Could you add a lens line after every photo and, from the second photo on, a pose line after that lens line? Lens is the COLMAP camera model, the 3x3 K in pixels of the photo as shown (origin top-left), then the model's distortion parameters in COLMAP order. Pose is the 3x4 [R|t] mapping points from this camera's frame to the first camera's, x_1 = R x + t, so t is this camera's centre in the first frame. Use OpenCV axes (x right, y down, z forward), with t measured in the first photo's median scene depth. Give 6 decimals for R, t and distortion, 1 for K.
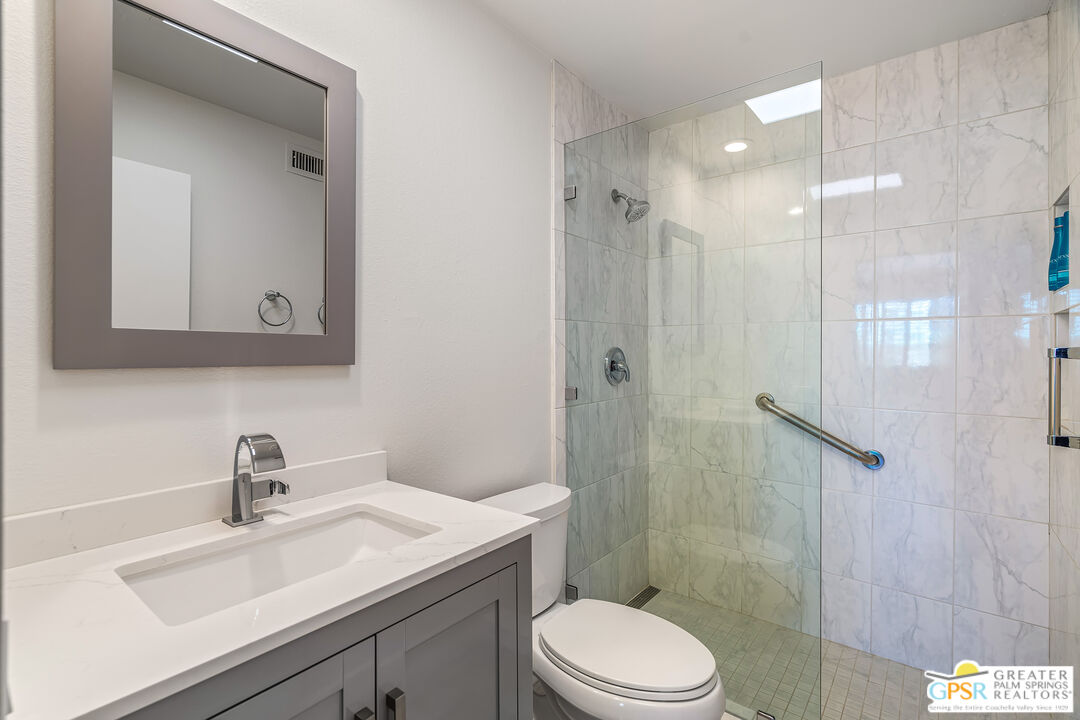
lens RADIAL K [[497.6, 0, 538.6], [0, 497.6, 356.2], [0, 0, 1]] dist [0.000675, 0.000194]
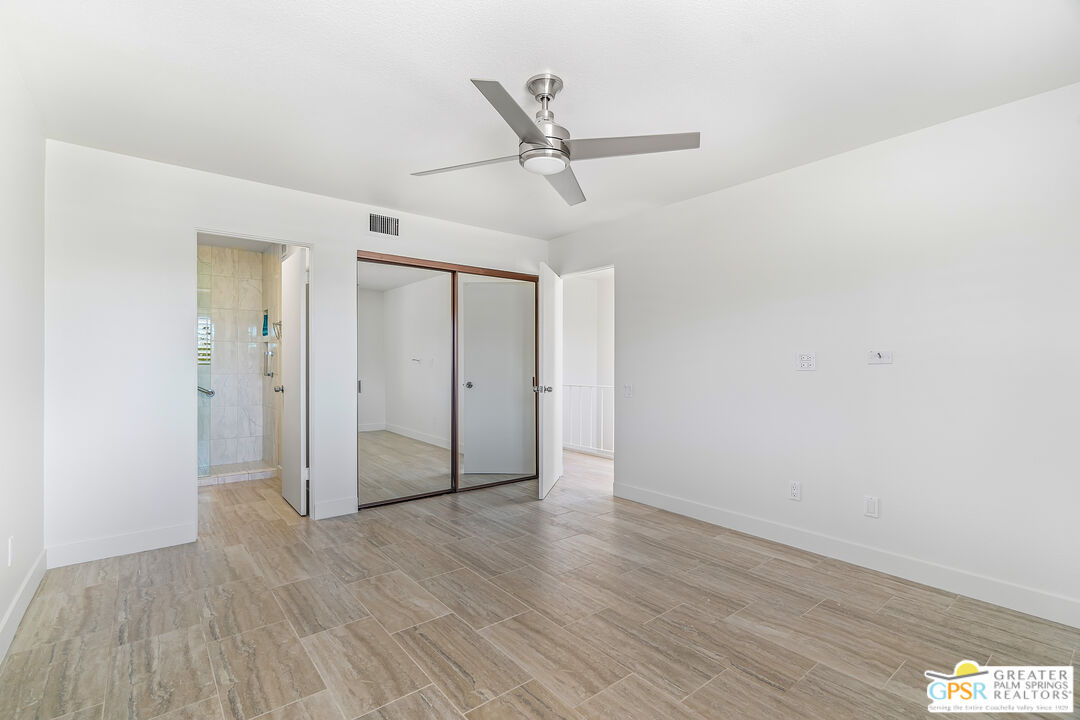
lens RADIAL K [[497.6, 0, 538.6], [0, 497.6, 356.2], [0, 0, 1]] dist [0.000675, 0.000194]
pose [[0.226314, 0.001540, 0.974053, -1.714532], [0.000065, 0.999999, -0.001596, 0.012749], [-0.974054, 0.000425, 0.226314, -1.479166]]
